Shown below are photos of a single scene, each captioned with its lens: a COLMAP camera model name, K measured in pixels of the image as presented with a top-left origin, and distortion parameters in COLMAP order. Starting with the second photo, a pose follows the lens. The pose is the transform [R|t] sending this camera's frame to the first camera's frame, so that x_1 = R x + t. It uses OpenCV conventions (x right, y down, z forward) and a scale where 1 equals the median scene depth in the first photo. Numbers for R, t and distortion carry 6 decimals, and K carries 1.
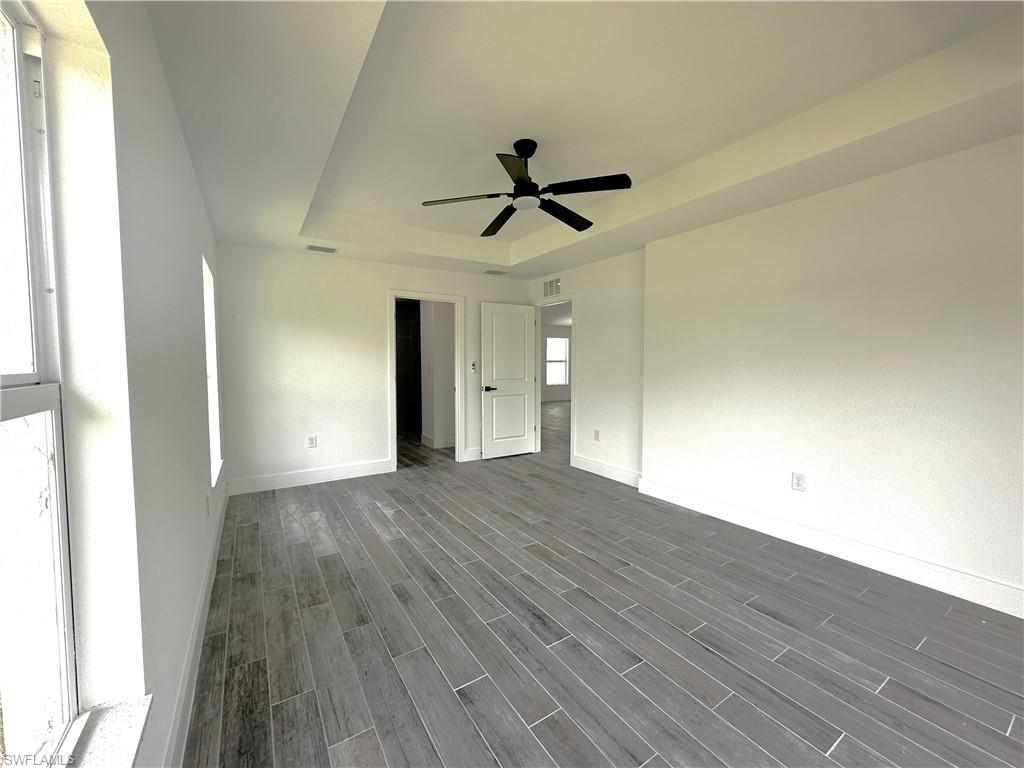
lens RADIAL K [[406.4, 0, 512.0], [0, 406.4, 384.0], [0, 0, 1]] dist [0.001802, 0.000115]
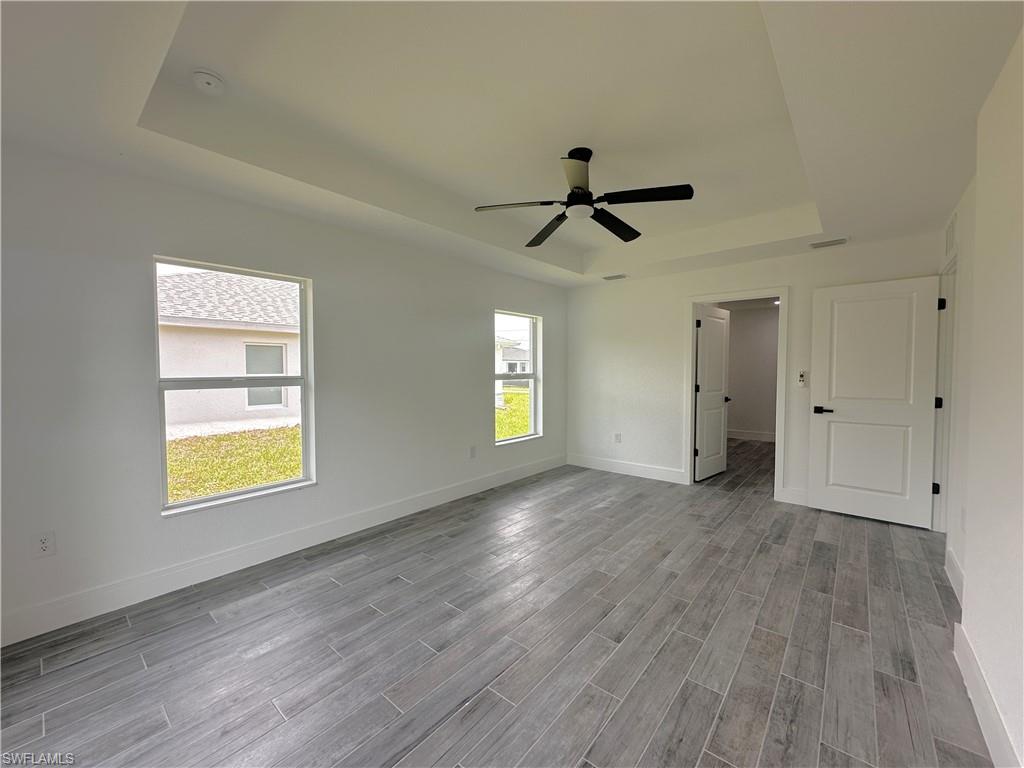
lens RADIAL K [[406.4, 0, 512.0], [0, 406.4, 384.0], [0, 0, 1]] dist [0.001802, 0.000115]
pose [[0.295238, 0.032558, -0.954869, 0.662511], [-0.049653, 0.998591, 0.018697, -0.028921], [0.954133, 0.041893, 0.296439, 0.400290]]
